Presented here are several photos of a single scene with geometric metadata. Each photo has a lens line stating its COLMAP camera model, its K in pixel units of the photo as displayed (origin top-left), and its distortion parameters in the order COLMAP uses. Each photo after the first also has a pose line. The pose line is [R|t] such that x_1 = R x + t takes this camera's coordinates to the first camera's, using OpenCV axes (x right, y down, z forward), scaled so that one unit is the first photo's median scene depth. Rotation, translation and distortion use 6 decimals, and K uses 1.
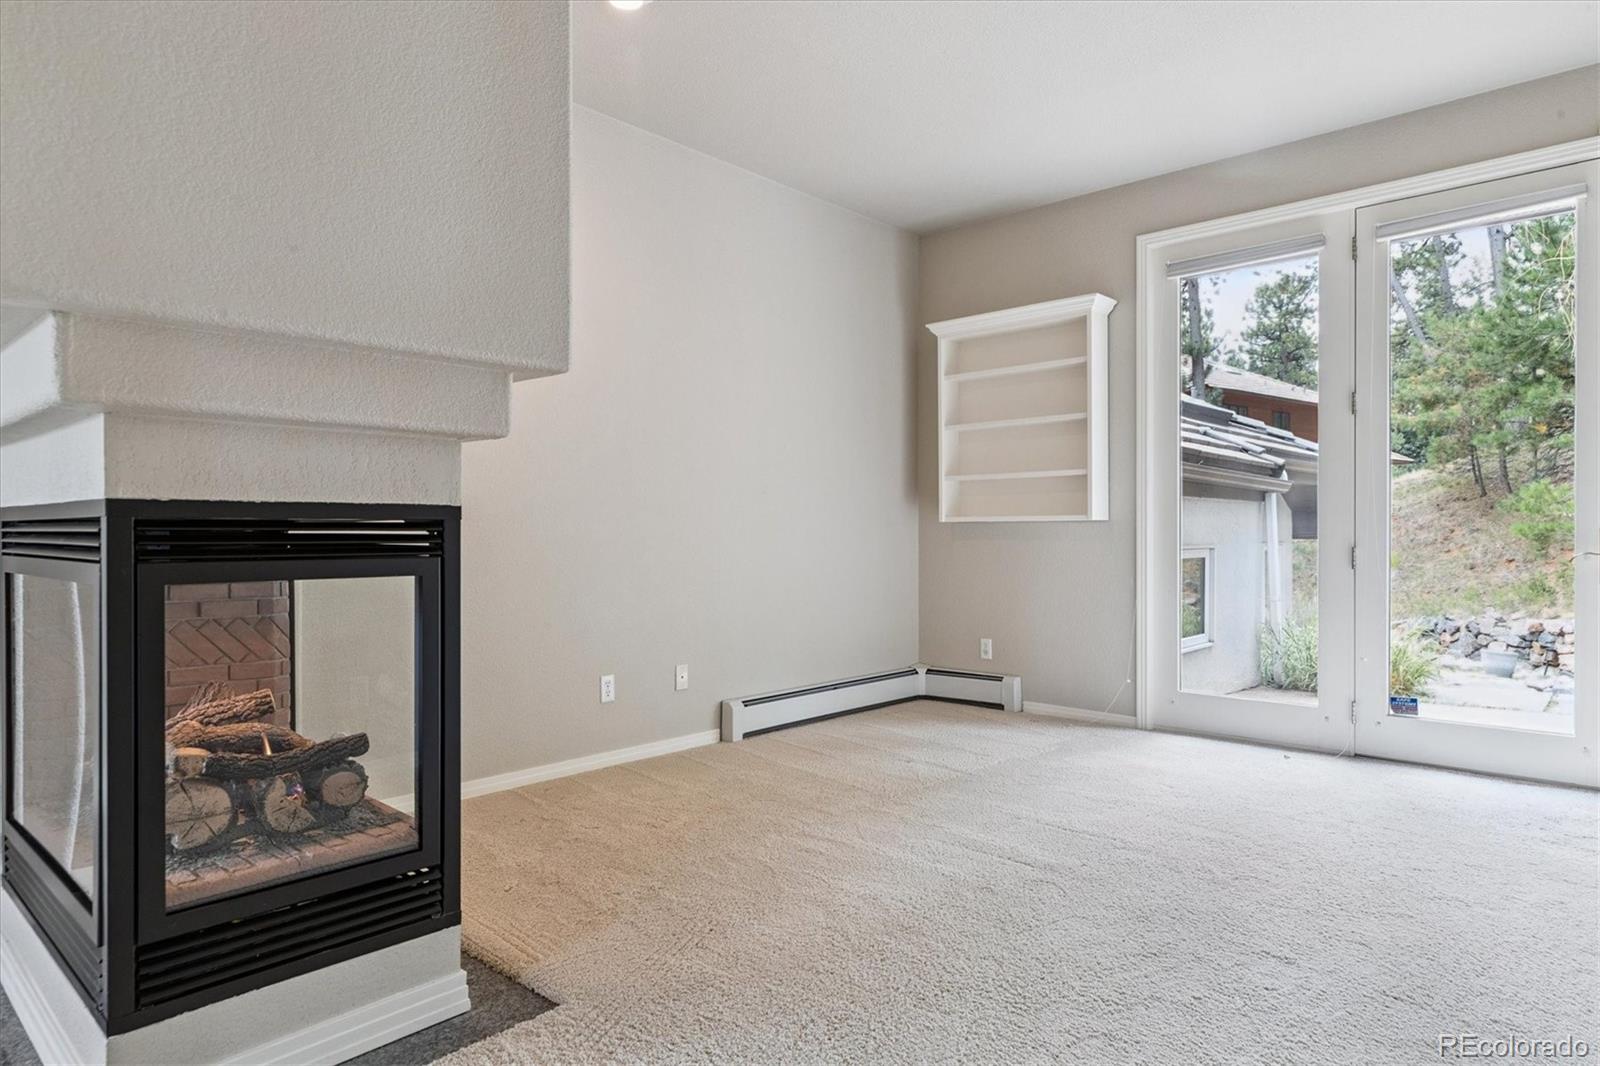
lens RADIAL K [[936.8, 0, 798.8], [0, 936.8, 538.6], [0, 0, 1]] dist [0.004331, -0.001221]
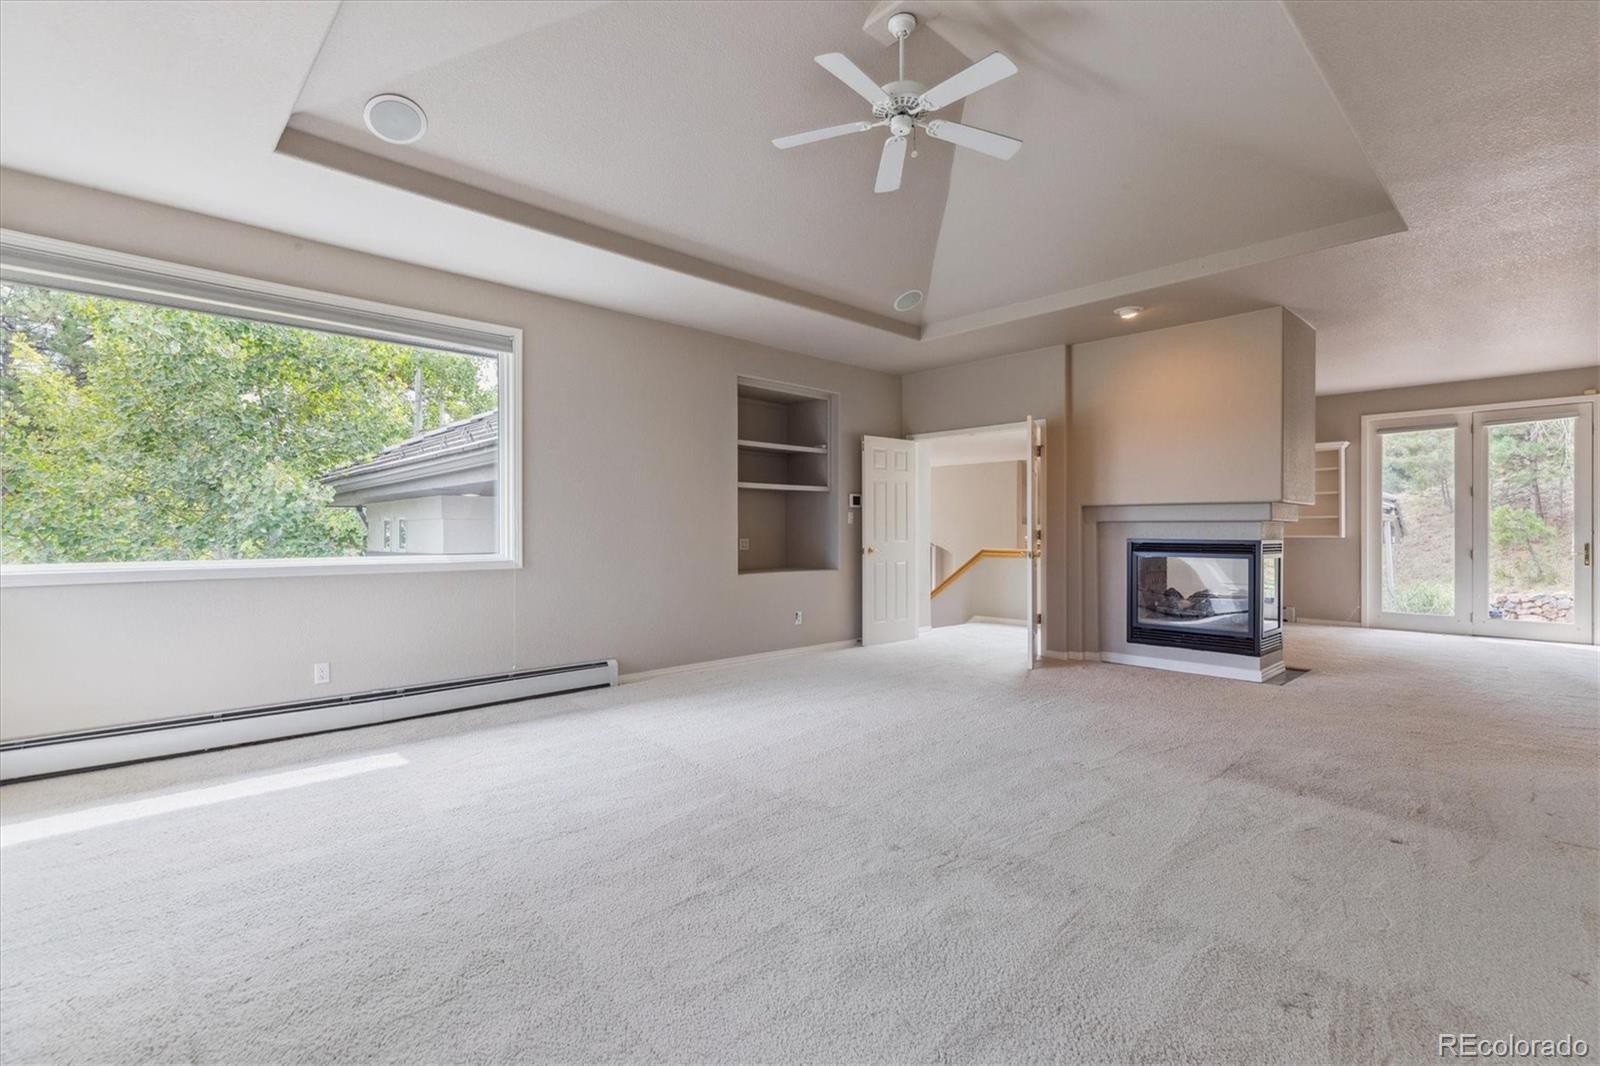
lens RADIAL K [[728.3, 0, 807.7], [0, 728.3, 529.7], [0, 0, 1]] dist [-0.000152, 0.000036]
pose [[0.997963, 0.003303, -0.063715, -0.295470], [-0.003900, 0.999950, -0.009236, -0.006044], [0.063681, 0.009465, 0.997925, -0.291893]]
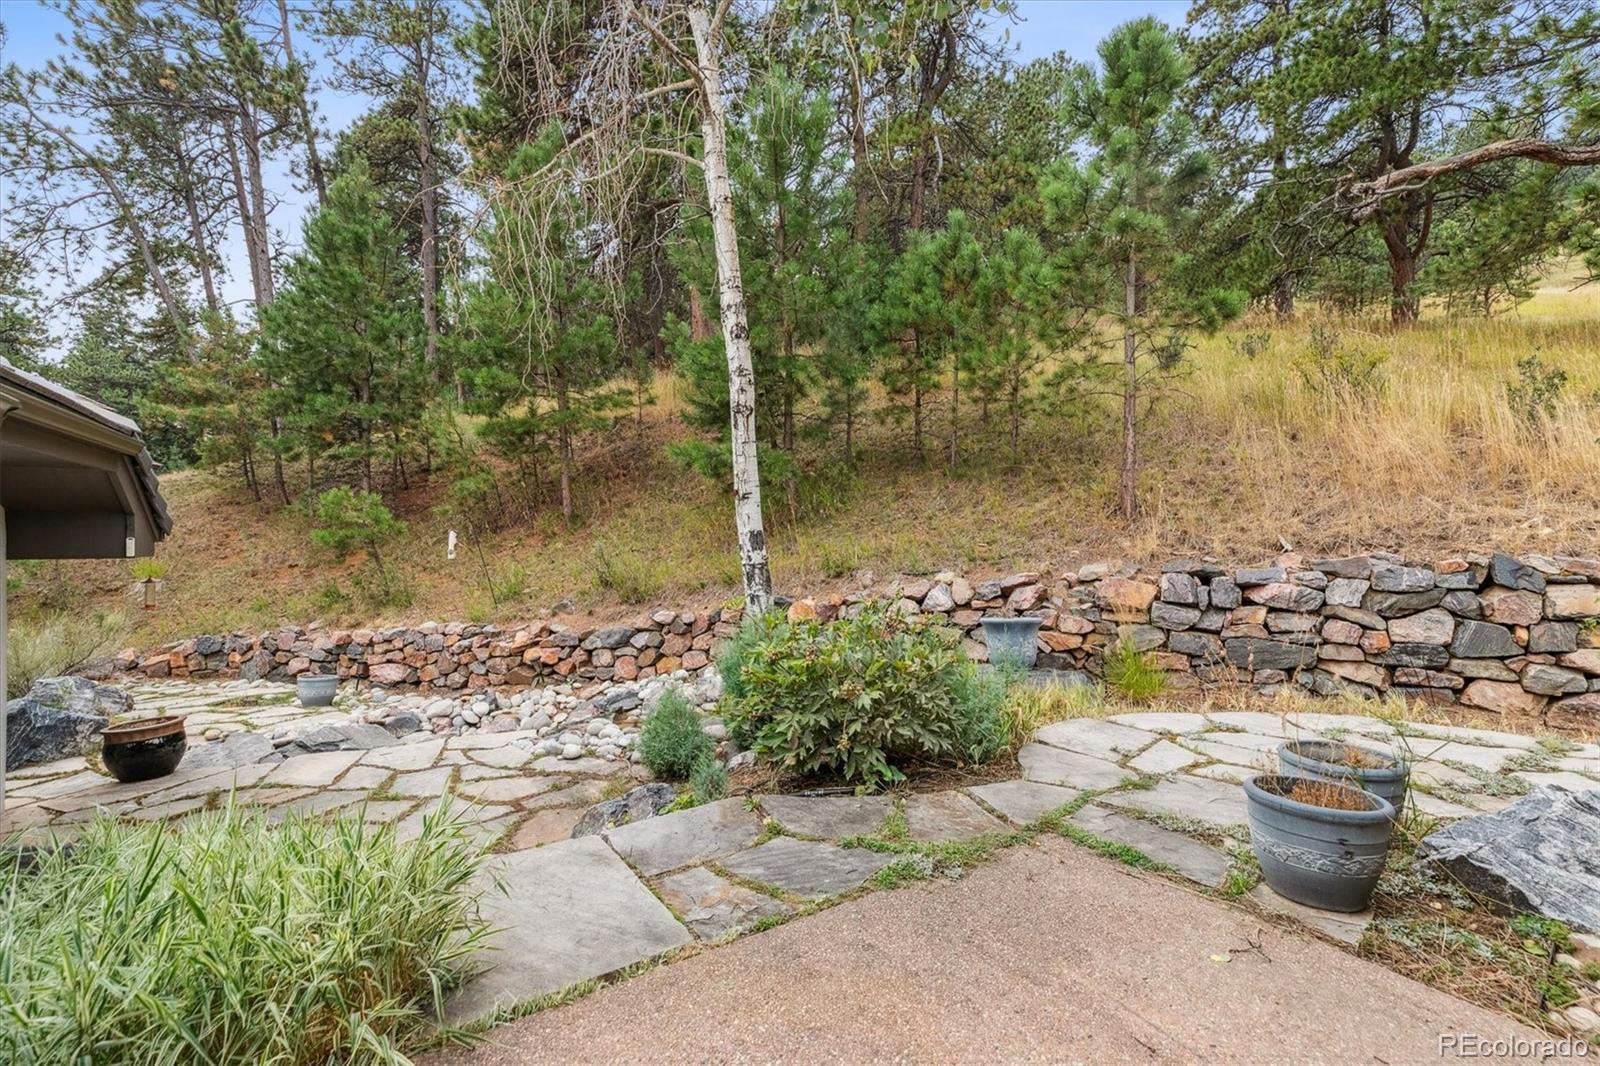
lens RADIAL K [[728.3, 0, 806.5], [0, 728.3, 532.9], [0, 0, 1]] dist [-0.000152, 0.000036]
pose [[0.250603, 0.000398, 0.968090, 0.176632], [0.005581, 0.999983, -0.001856, -0.009375], [-0.968074, 0.005868, 0.250597, 0.340199]]
